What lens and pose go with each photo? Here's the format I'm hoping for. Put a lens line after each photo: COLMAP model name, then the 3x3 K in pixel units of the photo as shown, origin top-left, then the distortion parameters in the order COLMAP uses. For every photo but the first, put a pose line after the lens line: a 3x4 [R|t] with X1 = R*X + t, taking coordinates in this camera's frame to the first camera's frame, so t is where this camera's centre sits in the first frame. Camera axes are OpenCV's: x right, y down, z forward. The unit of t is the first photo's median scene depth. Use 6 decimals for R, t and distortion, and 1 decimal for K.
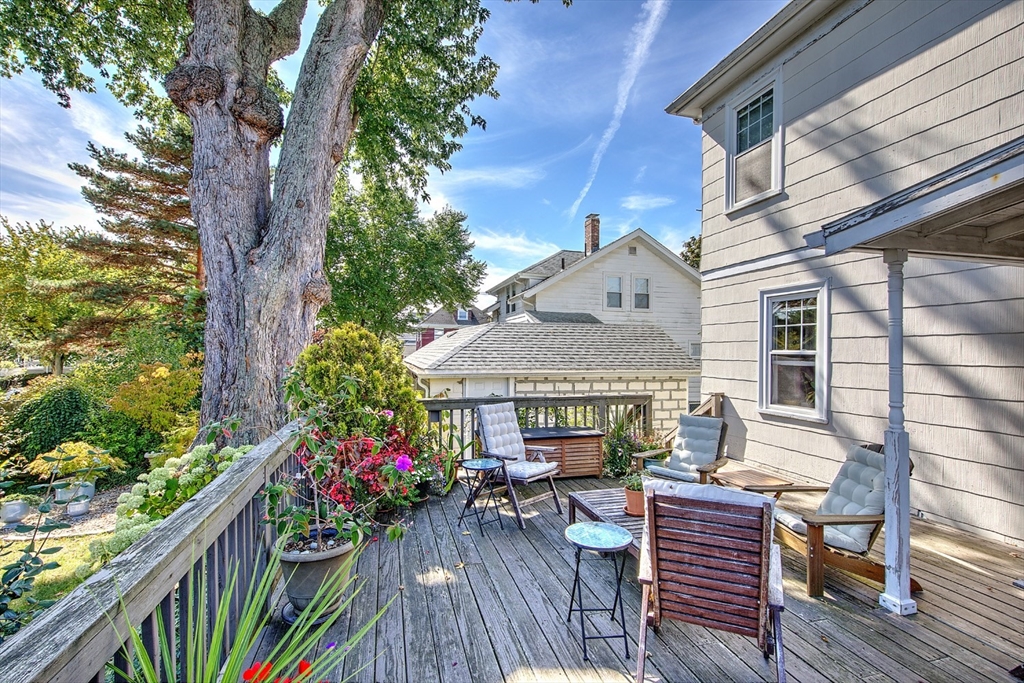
lens RADIAL K [[454.3, 0, 512.0], [0, 454.3, 341.5], [0, 0, 1]] dist [0.002121, 0.000169]
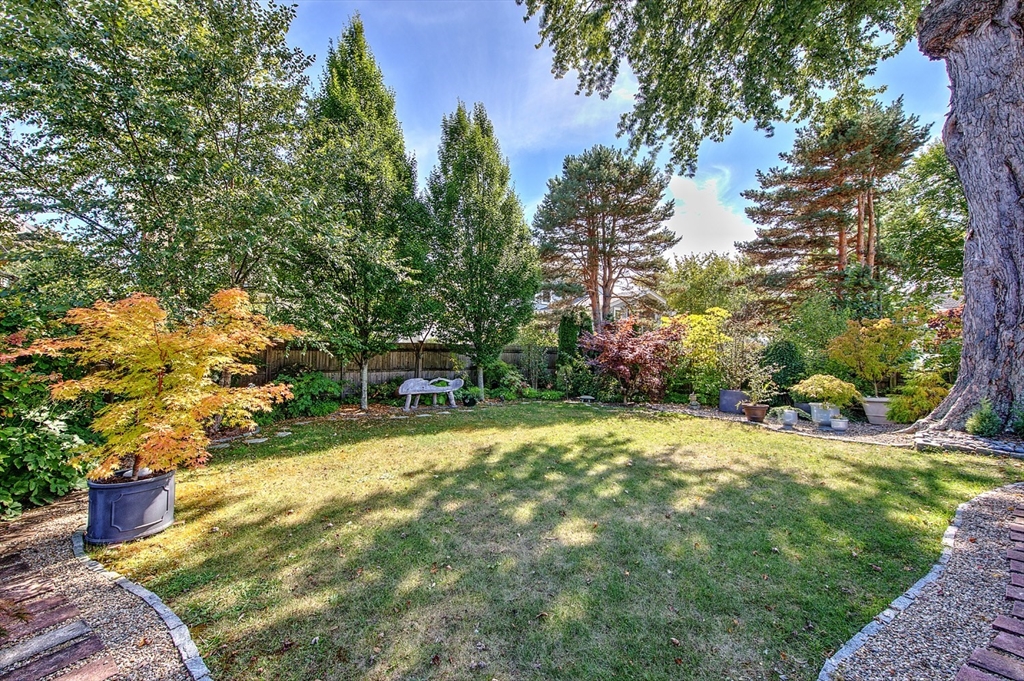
lens RADIAL K [[385.8, 0, 511.3], [0, 385.8, 342.4], [0, 0, 1]] dist [-0.000235, 0.000043]
pose [[0.380524, -0.002365, -0.924768, -0.282605], [0.009629, 0.999953, 0.001405, 0.116507], [0.924721, -0.009439, 0.380529, -0.206495]]
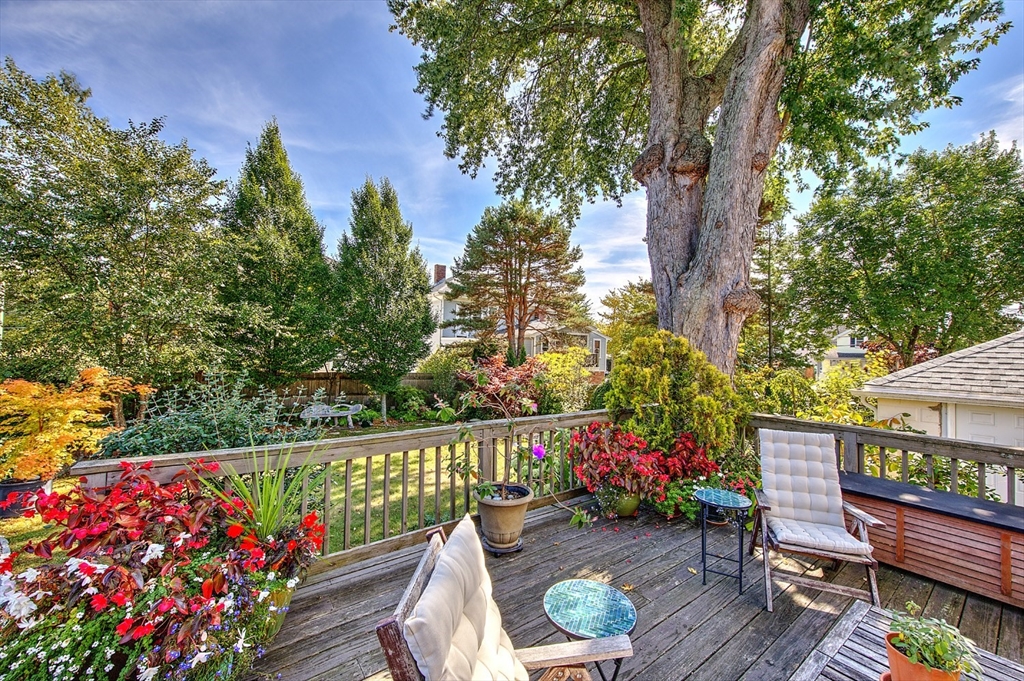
lens RADIAL K [[385.8, 0, 511.3], [0, 385.8, 342.4], [0, 0, 1]] dist [-0.000235, 0.000043]
pose [[0.353007, -0.021595, -0.935371, 0.224414], [-0.002613, 0.999707, -0.024067, 0.006185], [0.935617, 0.010940, 0.352847, 0.204358]]
